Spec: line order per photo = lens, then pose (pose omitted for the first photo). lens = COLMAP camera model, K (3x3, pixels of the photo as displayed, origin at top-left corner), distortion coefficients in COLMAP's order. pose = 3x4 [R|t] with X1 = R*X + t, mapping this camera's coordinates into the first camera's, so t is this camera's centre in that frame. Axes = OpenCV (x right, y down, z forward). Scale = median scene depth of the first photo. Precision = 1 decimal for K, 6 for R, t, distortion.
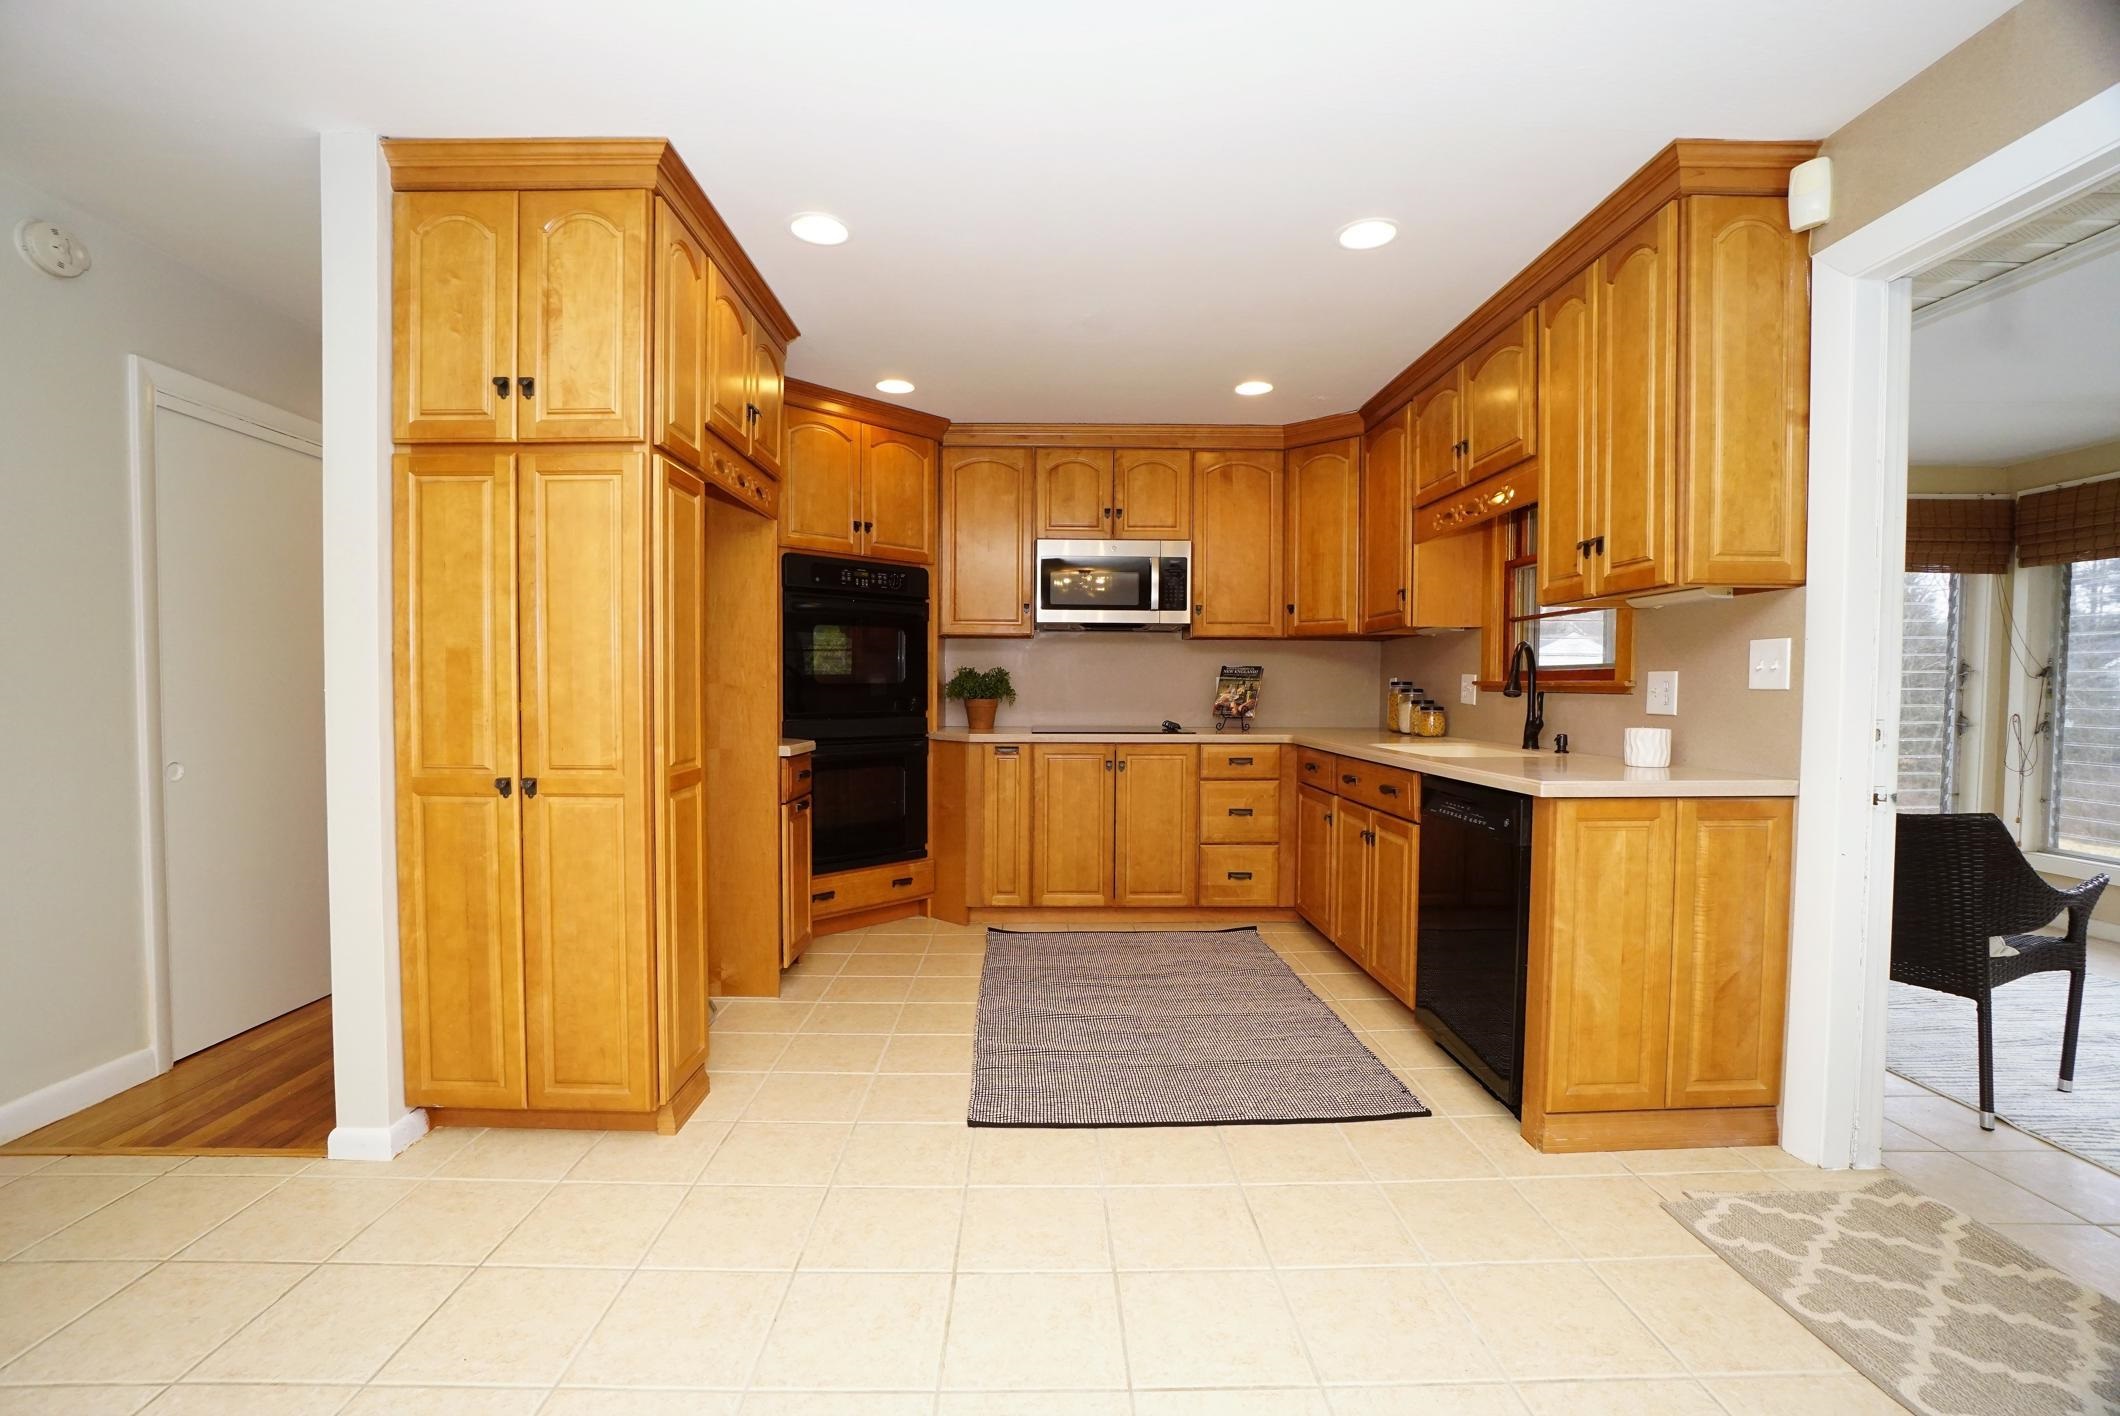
lens RADIAL K [[942.4, 0, 1054.3], [0, 942.4, 720.8], [0, 0, 1]] dist [-0.046837, 0.006410]
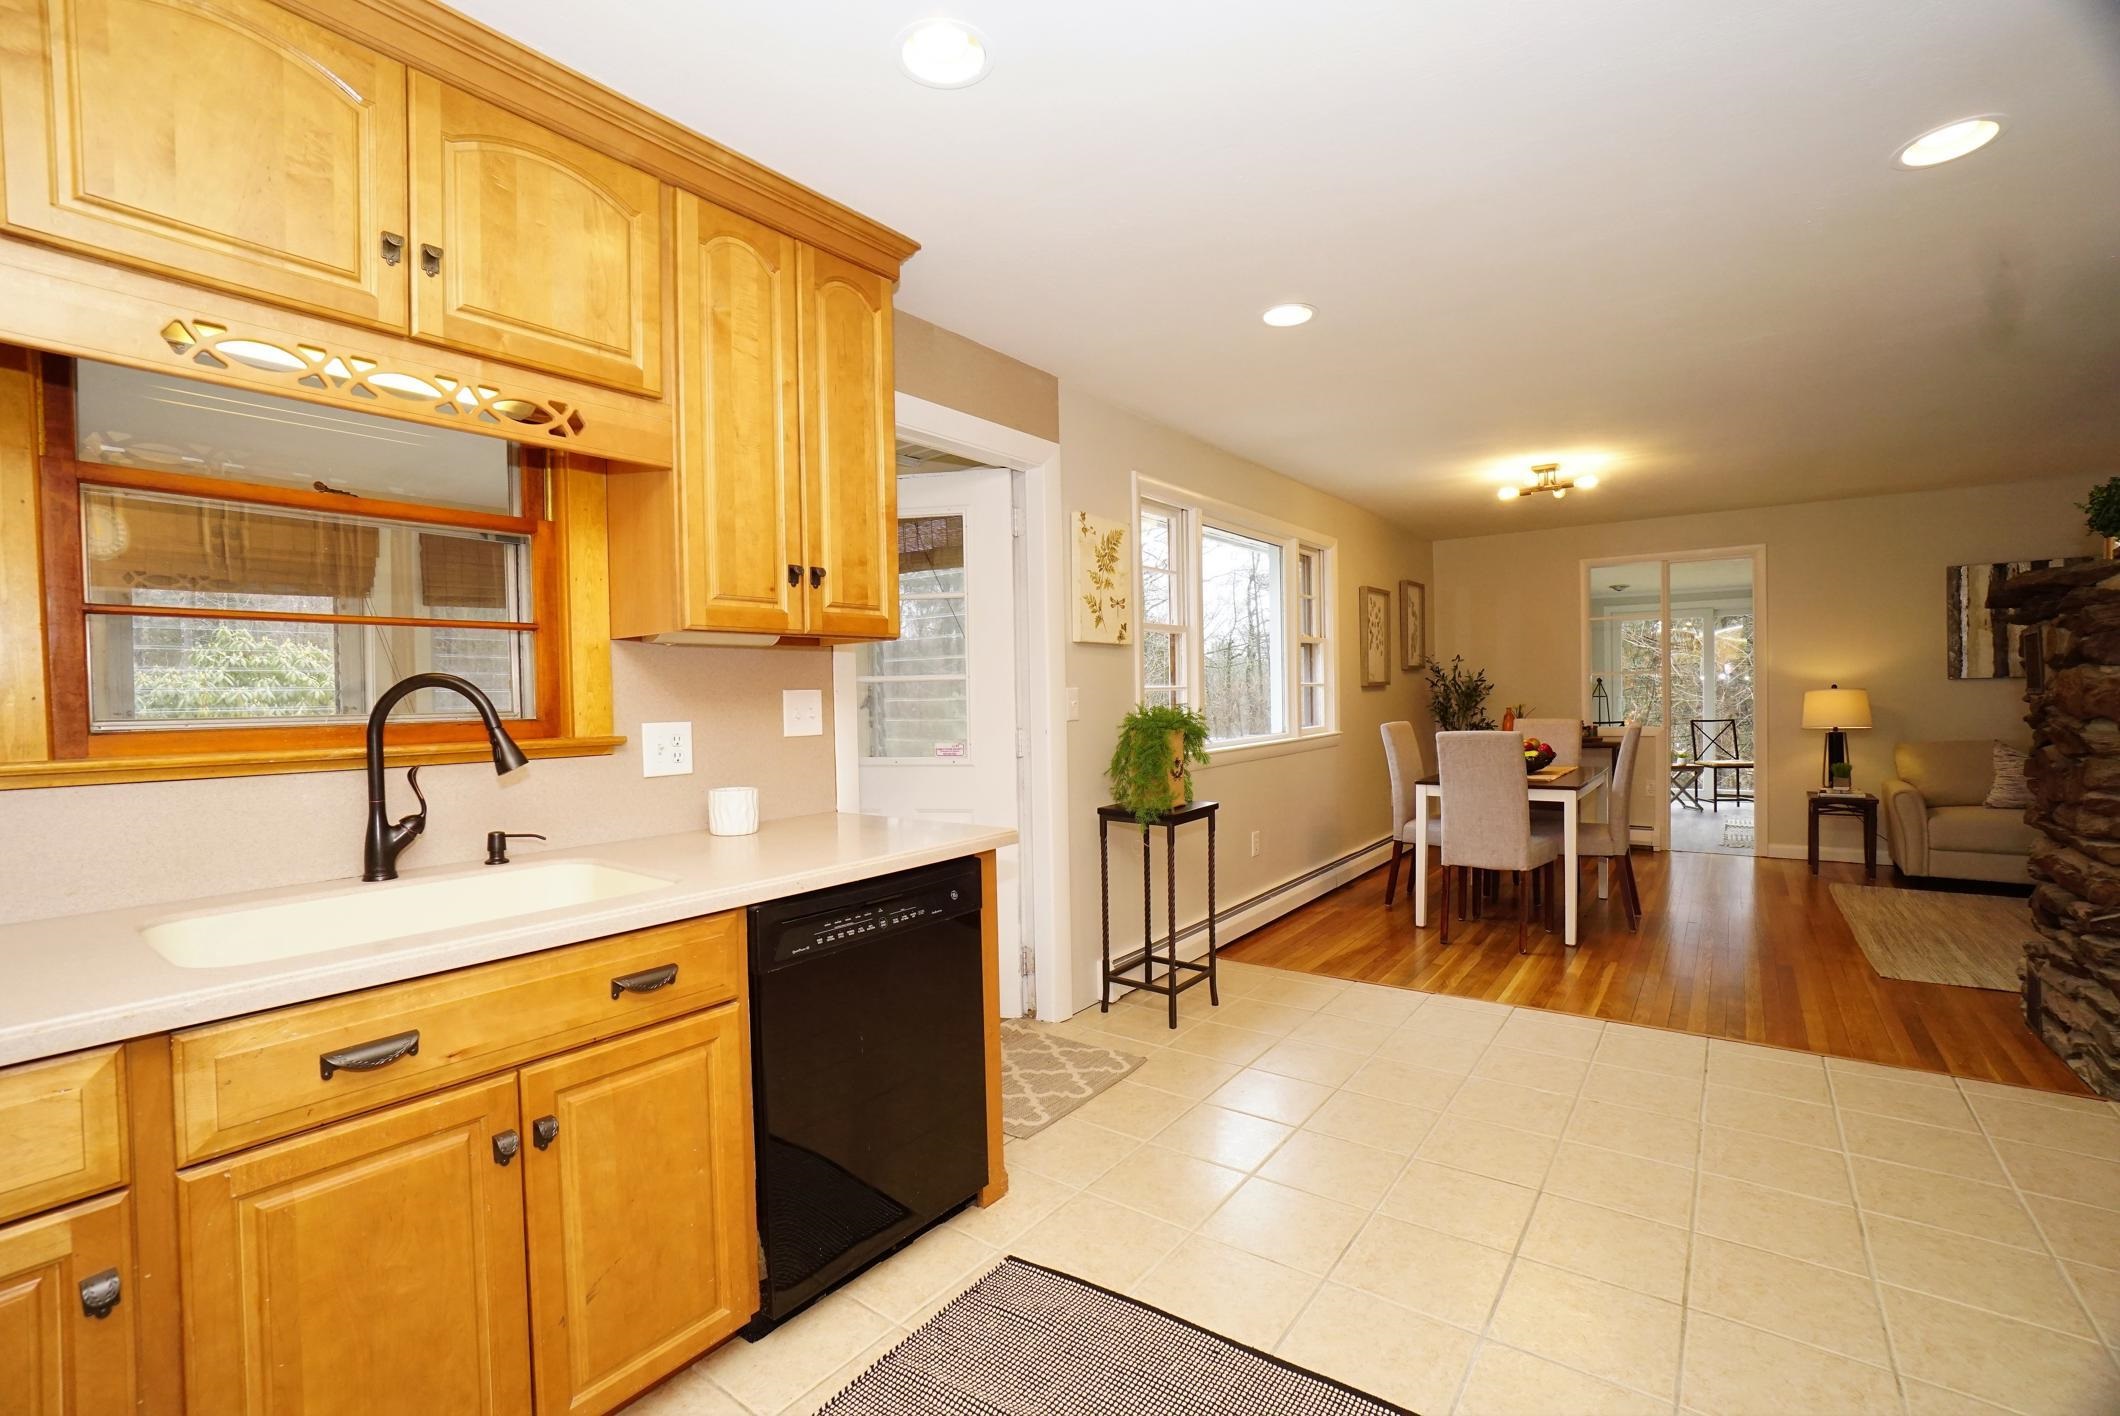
lens RADIAL K [[942.4, 0, 1040.5], [0, 942.4, 713.1], [0, 0, 1]] dist [-0.046837, 0.006410]
pose [[-0.784799, -0.002205, 0.619747, -0.072608], [0.038904, 0.997846, 0.052815, -0.060130], [-0.618529, 0.065560, -0.783022, 0.940741]]
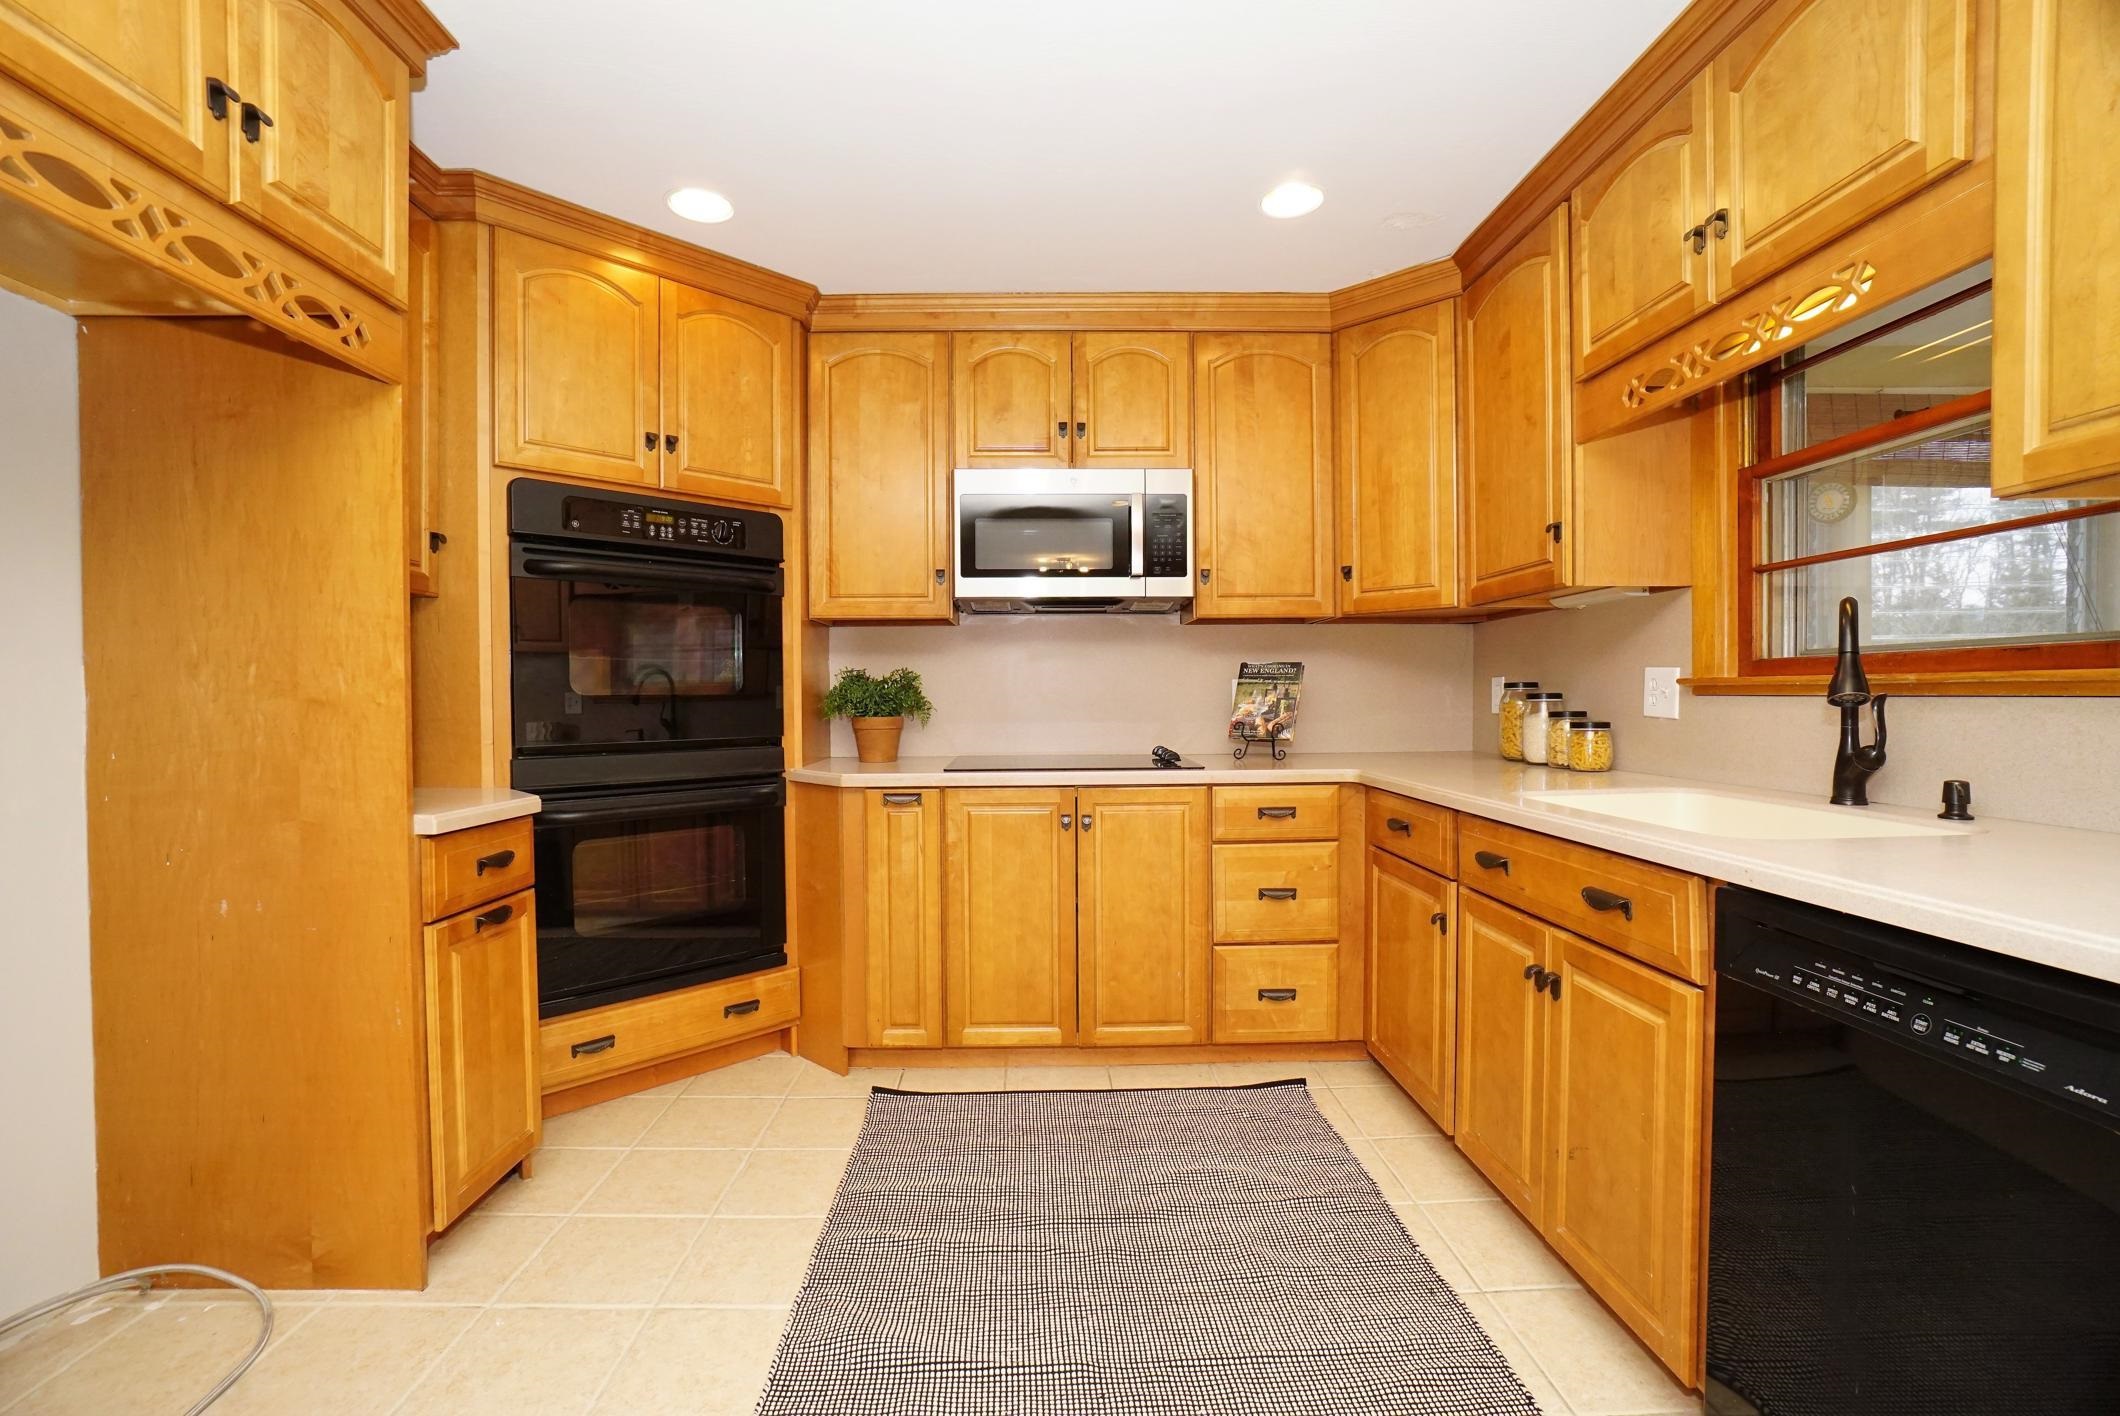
lens RADIAL K [[942.4, 0, 1048.8], [0, 942.4, 715.2], [0, 0, 1]] dist [-0.046837, 0.006410]
pose [[0.999916, -0.011290, -0.006372, 0.054102], [0.011179, 0.999790, -0.017191, -0.013194], [0.006565, 0.017118, 0.999832, 0.392802]]
